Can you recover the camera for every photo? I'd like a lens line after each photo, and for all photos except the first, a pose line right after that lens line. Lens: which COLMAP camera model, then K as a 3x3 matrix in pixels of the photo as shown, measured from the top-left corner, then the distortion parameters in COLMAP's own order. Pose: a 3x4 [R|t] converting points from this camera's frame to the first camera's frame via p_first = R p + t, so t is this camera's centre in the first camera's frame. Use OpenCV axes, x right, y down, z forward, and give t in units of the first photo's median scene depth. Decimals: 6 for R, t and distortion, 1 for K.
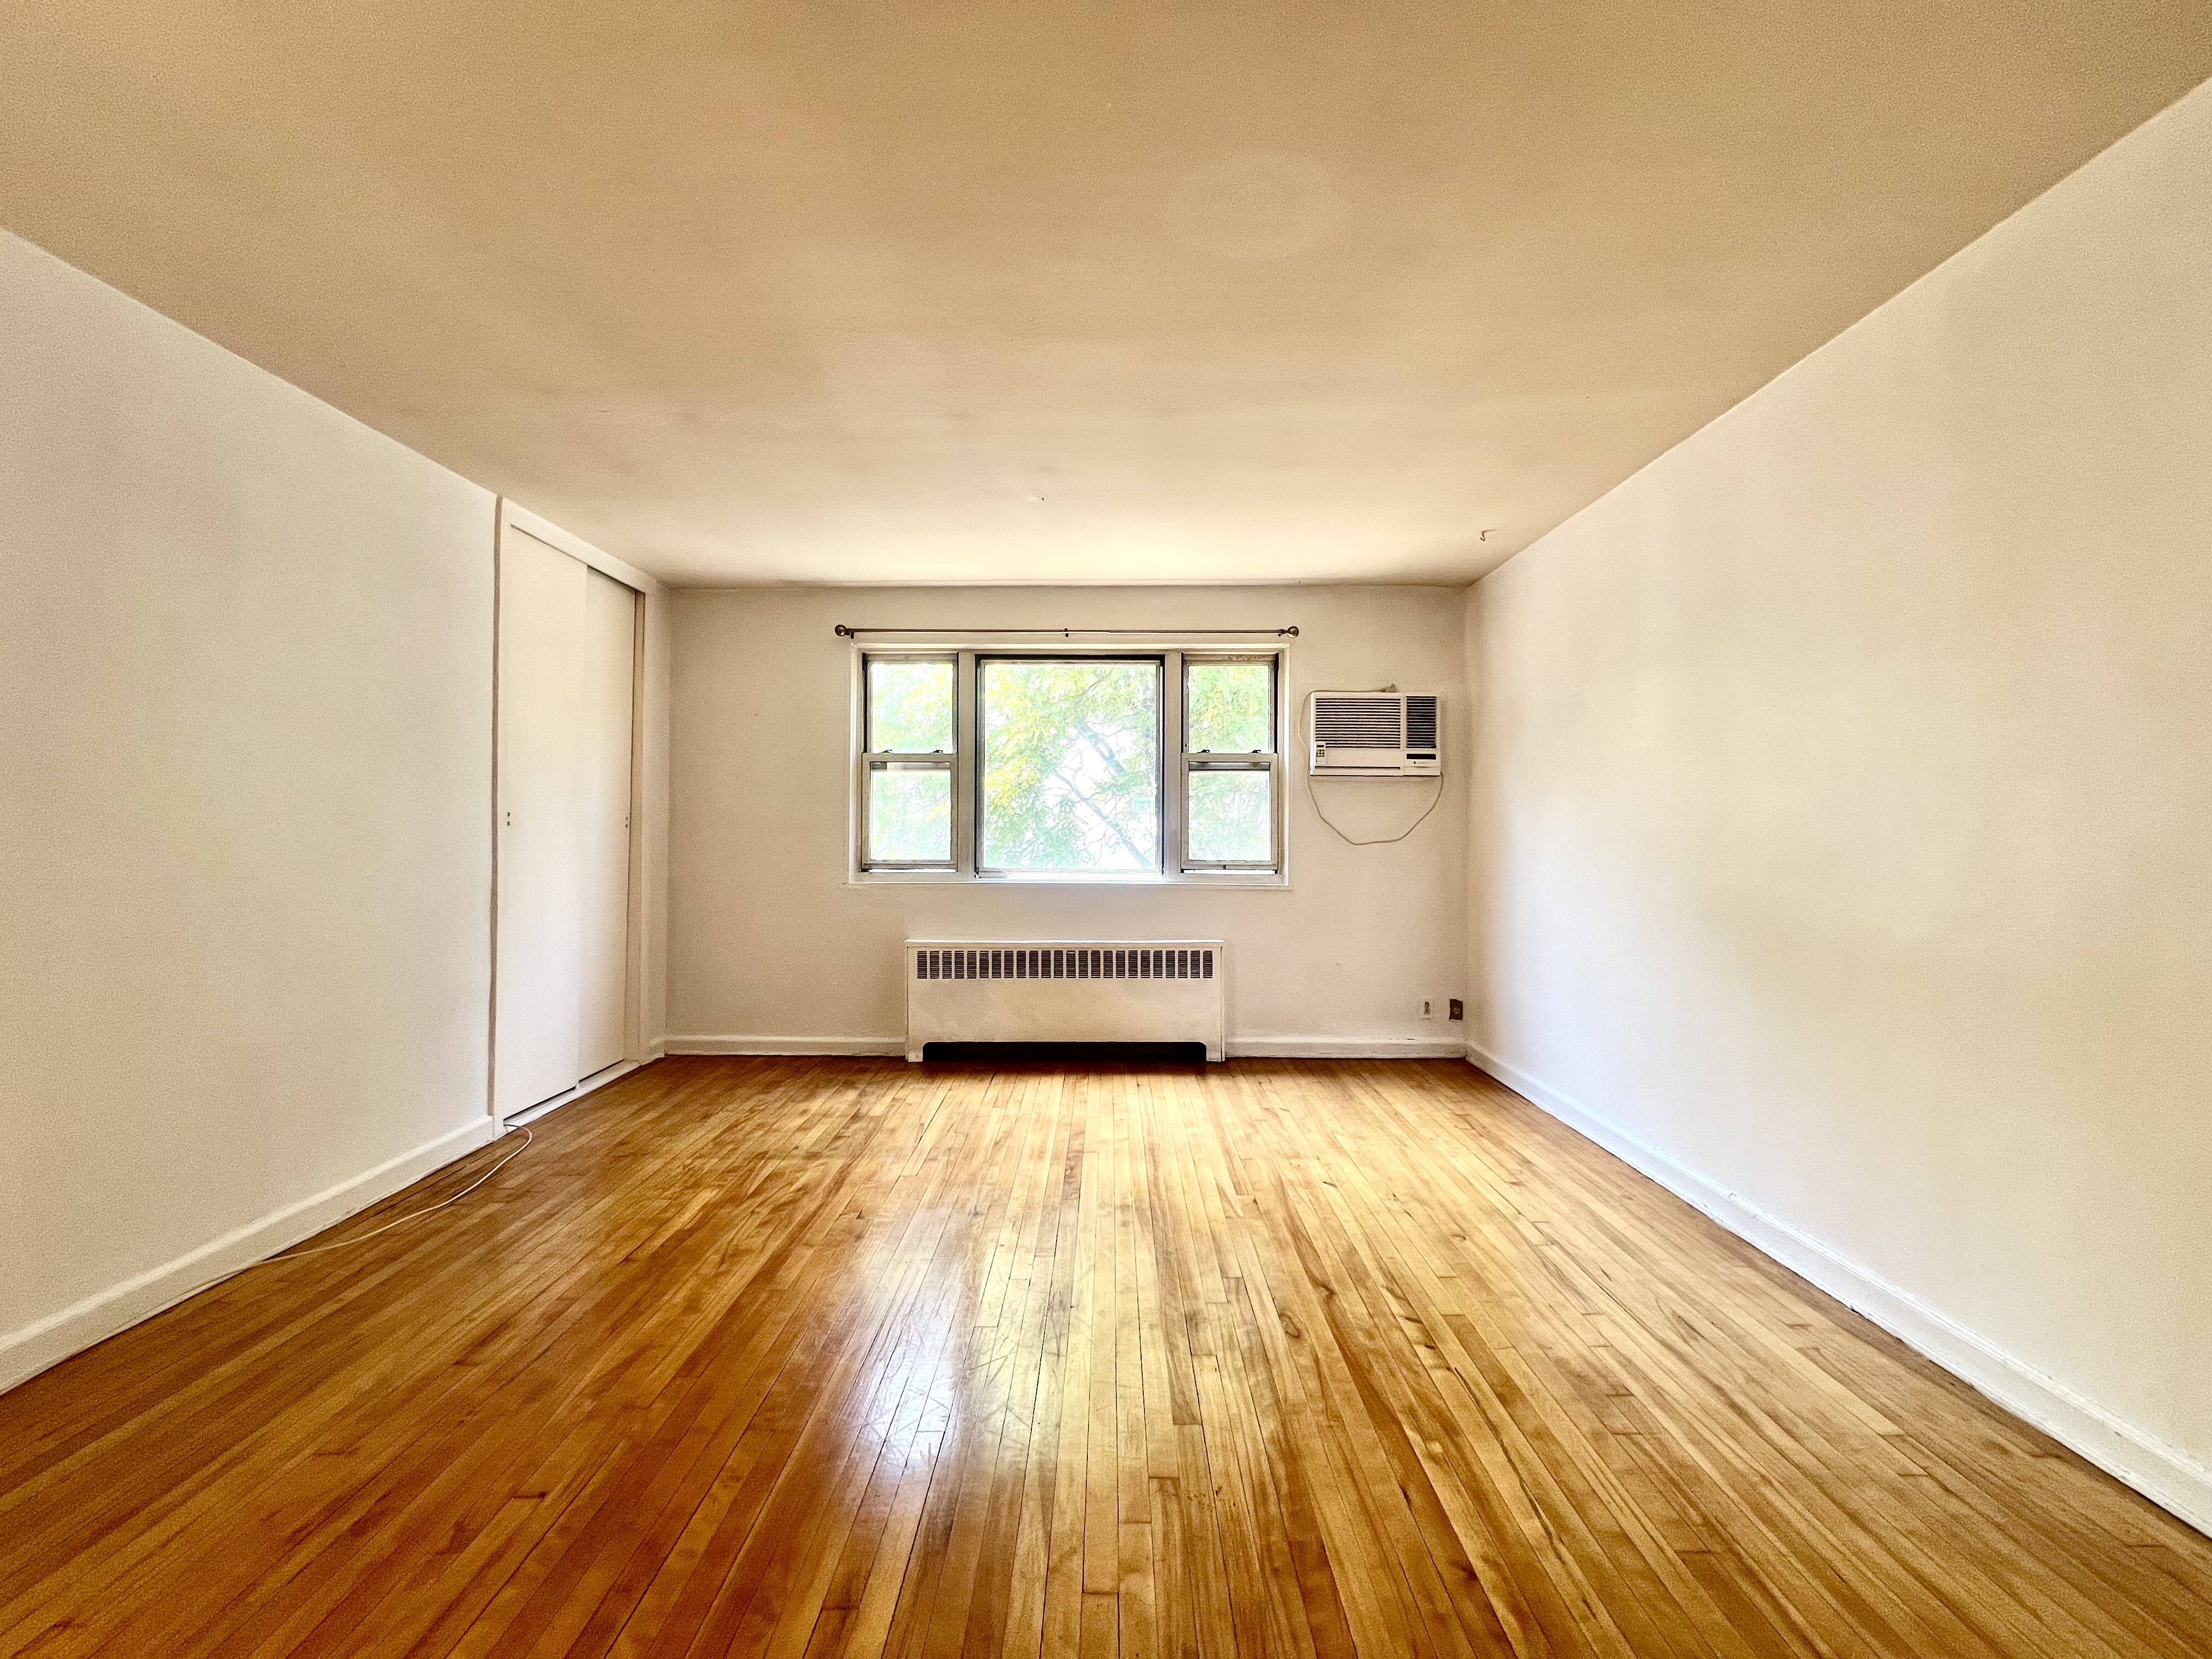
lens RADIAL K [[888.5, 0, 1114.1], [0, 888.5, 820.8], [0, 0, 1]] dist [-0.000207, 0.001075]
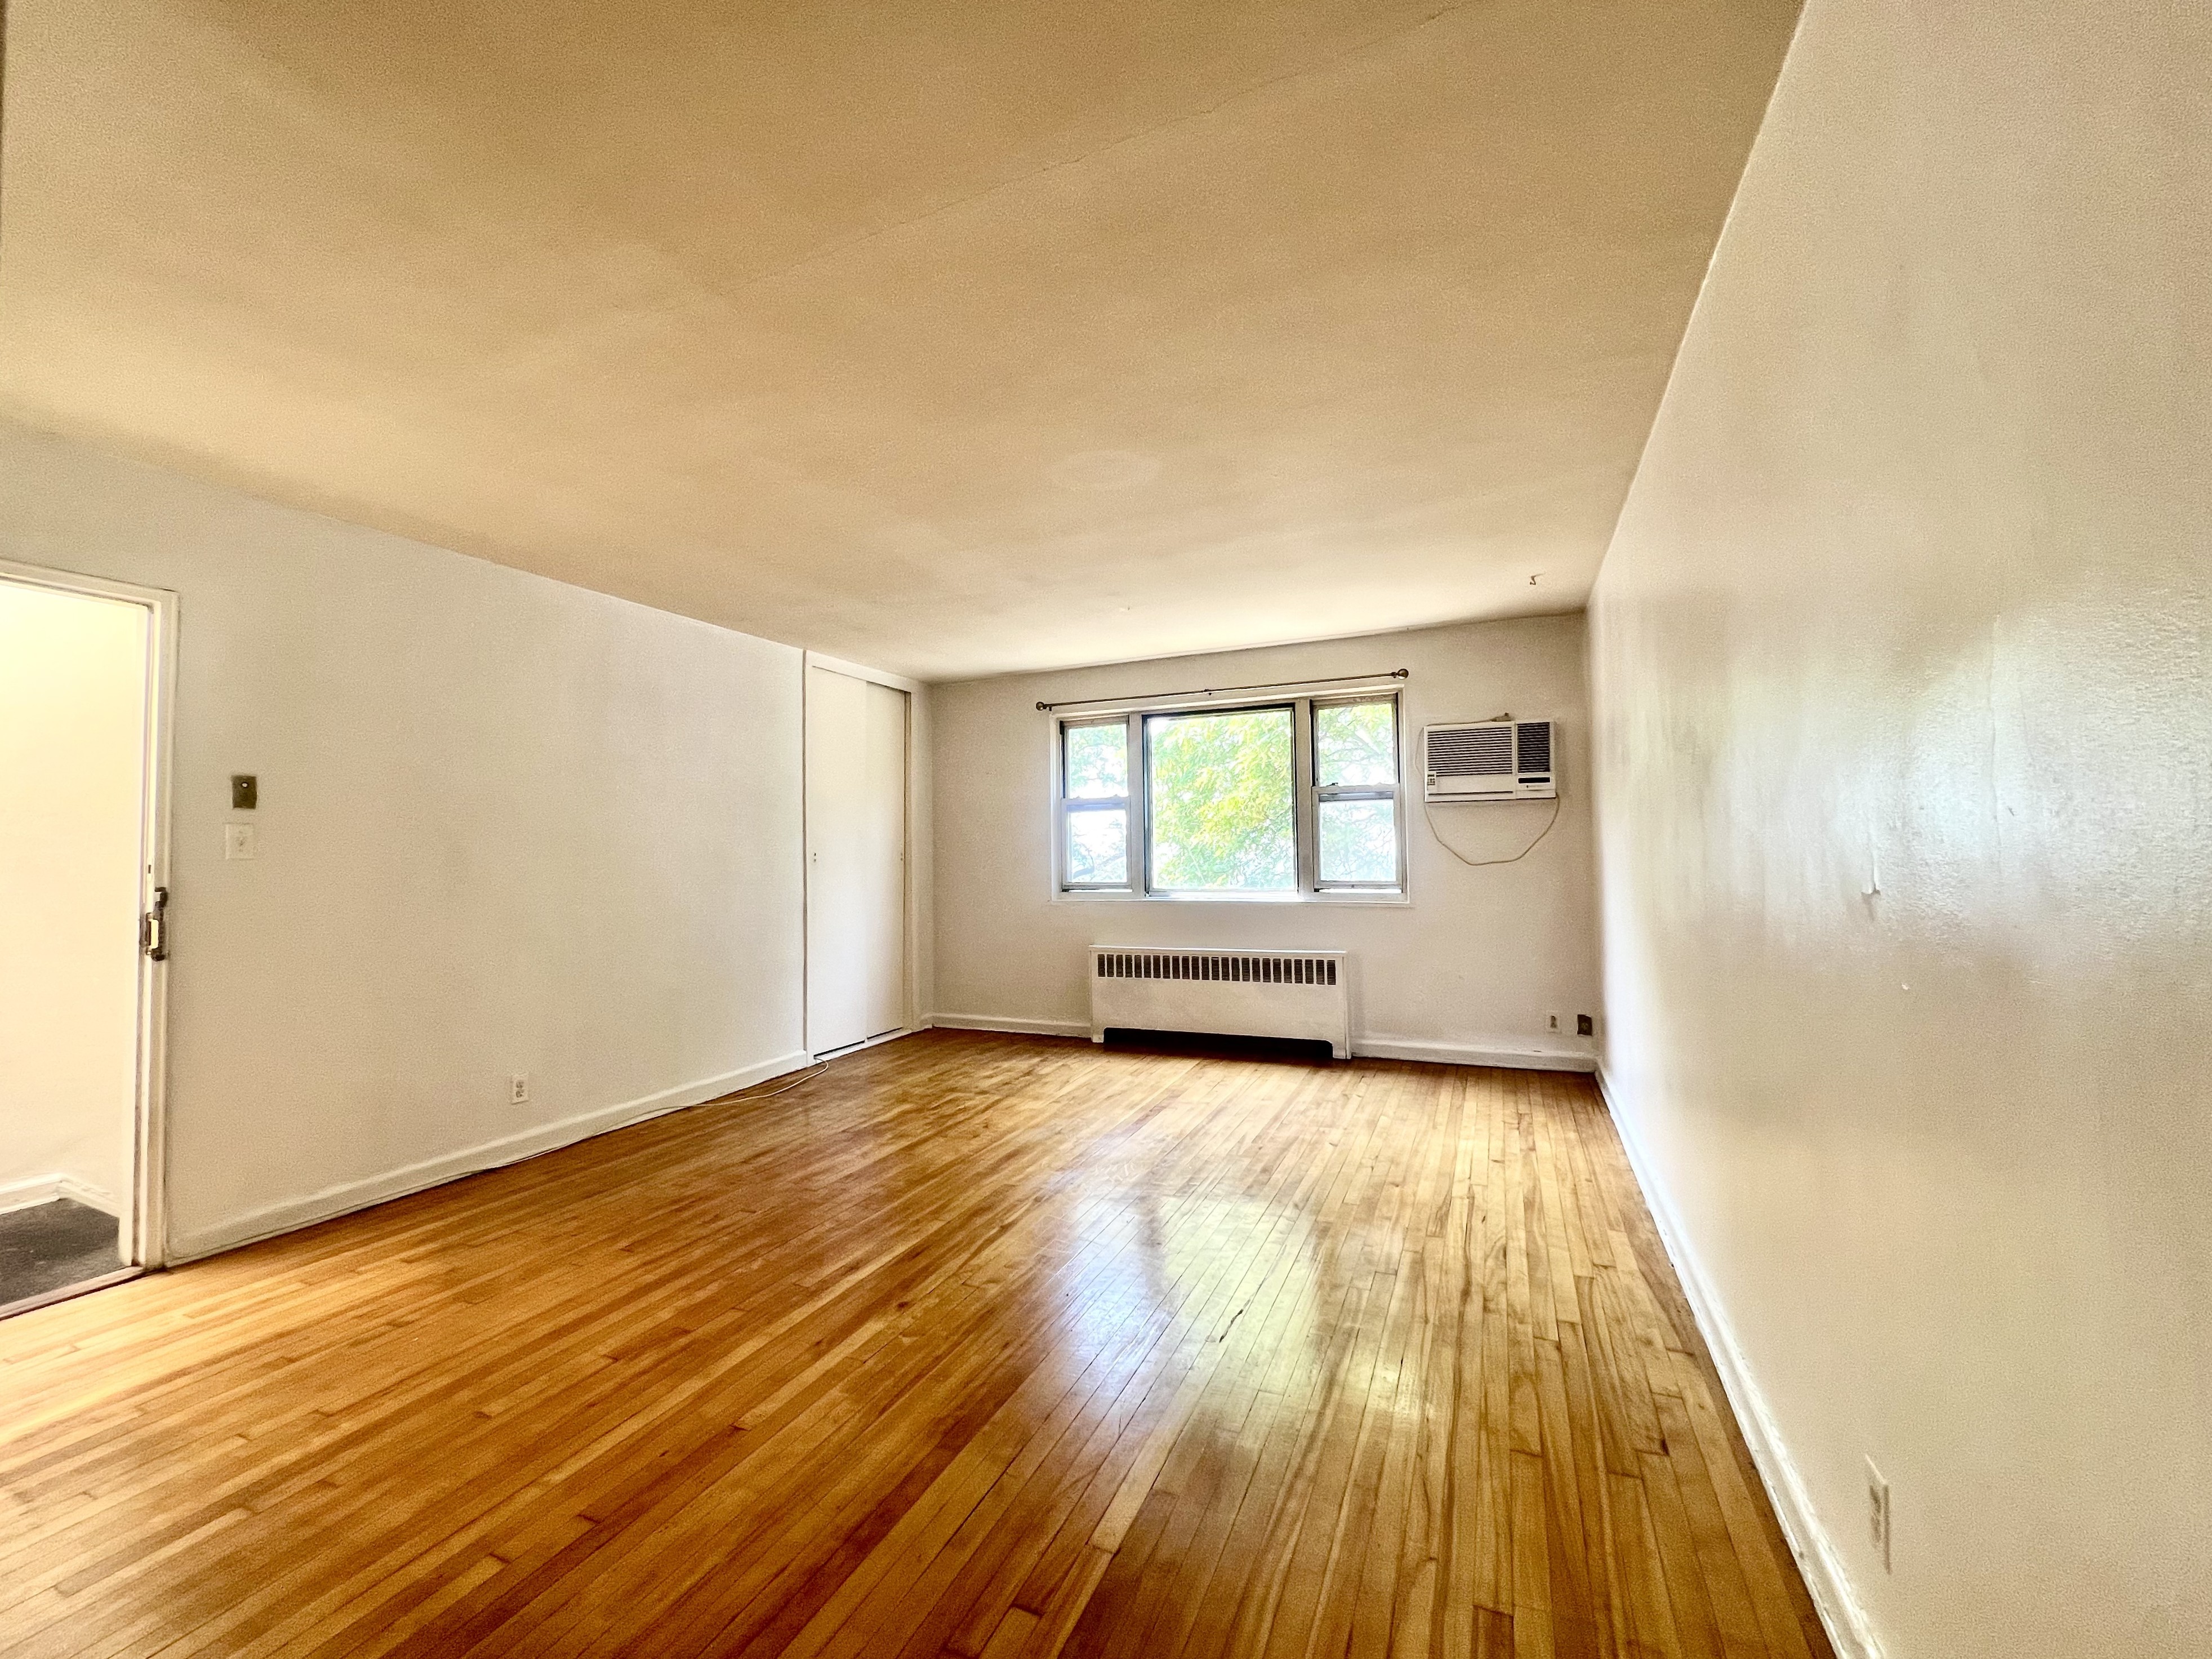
lens RADIAL K [[888.6, 0, 1092.5], [0, 888.6, 822.3], [0, 0, 1]] dist [-0.000207, 0.001075]
pose [[0.919782, -0.034094, -0.390945, 0.275193], [0.025351, 0.999300, -0.027505, -0.007079], [0.391609, 0.015387, 0.920003, -0.170087]]
